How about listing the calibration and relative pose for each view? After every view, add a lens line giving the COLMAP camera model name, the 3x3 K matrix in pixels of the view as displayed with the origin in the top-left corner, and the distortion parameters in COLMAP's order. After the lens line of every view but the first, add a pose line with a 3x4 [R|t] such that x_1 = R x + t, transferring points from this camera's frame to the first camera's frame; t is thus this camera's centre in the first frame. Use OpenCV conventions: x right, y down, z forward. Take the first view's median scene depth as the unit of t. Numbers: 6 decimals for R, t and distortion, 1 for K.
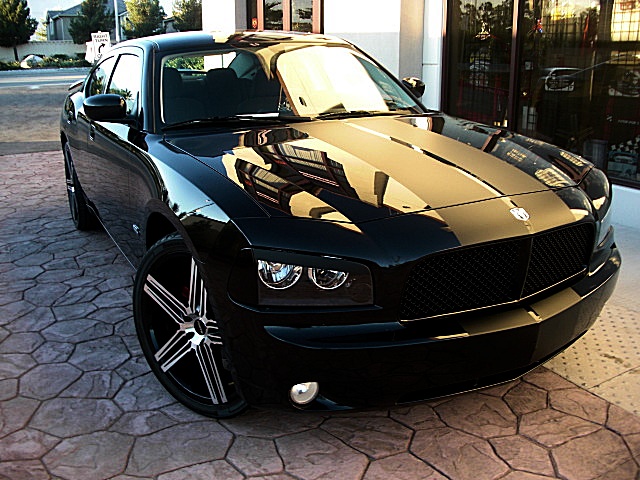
lens RADIAL K [[625.8, 0, 315.3], [0, 625.8, 239.5], [0, 0, 1]] dist [-0.210403, 0.185588]
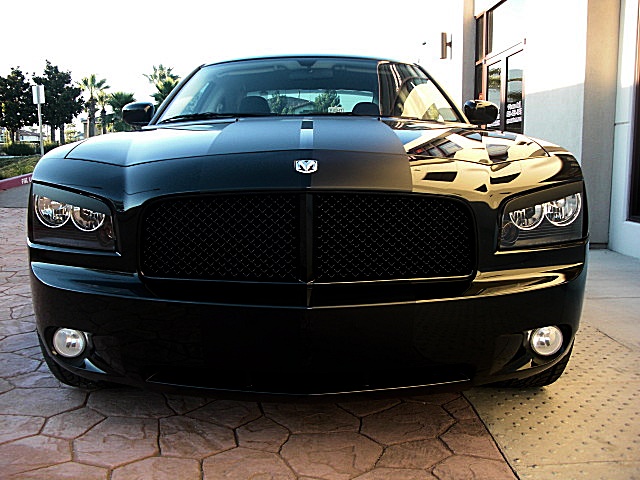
lens RADIAL K [[625.8, 0, 315.3], [0, 625.8, 239.5], [0, 0, 1]] dist [-0.210403, 0.185588]
pose [[0.883411, 0.072285, -0.462989, 0.592299], [-0.145012, 0.981702, -0.123422, 0.121090], [0.445596, 0.176171, 0.877729, 0.266612]]
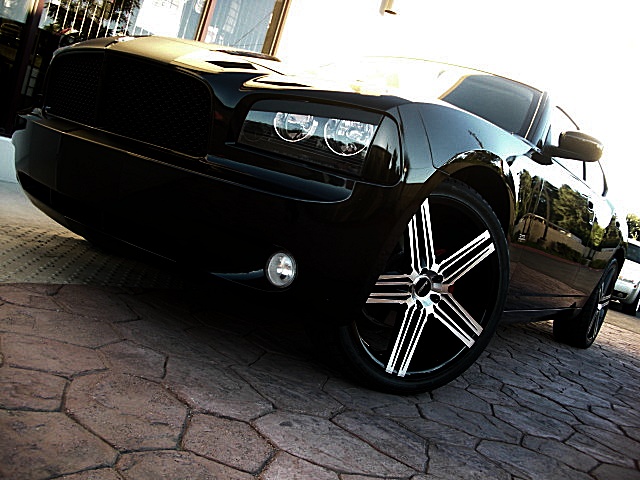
lens RADIAL K [[625.8, 0, 315.3], [0, 625.8, 239.5], [0, 0, 1]] dist [-0.210403, 0.185588]
pose [[-0.414267, -0.186089, 0.890928, -1.276137], [-0.014539, 0.980103, 0.197954, -0.389952], [-0.910039, 0.069053, -0.408730, 2.459147]]
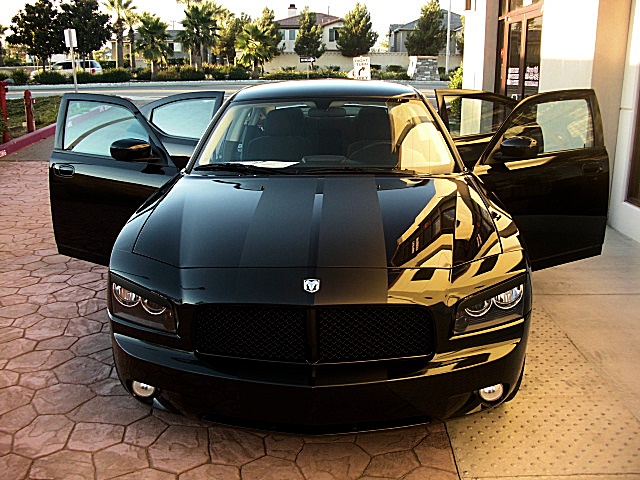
lens RADIAL K [[625.8, 0, 315.3], [0, 625.8, 239.5], [0, 0, 1]] dist [-0.210403, 0.185588]
pose [[0.859971, 0.139704, -0.490849, 0.720855], [-0.149278, 0.988596, 0.019835, -0.119160], [0.488023, 0.056215, 0.871019, 0.023611]]
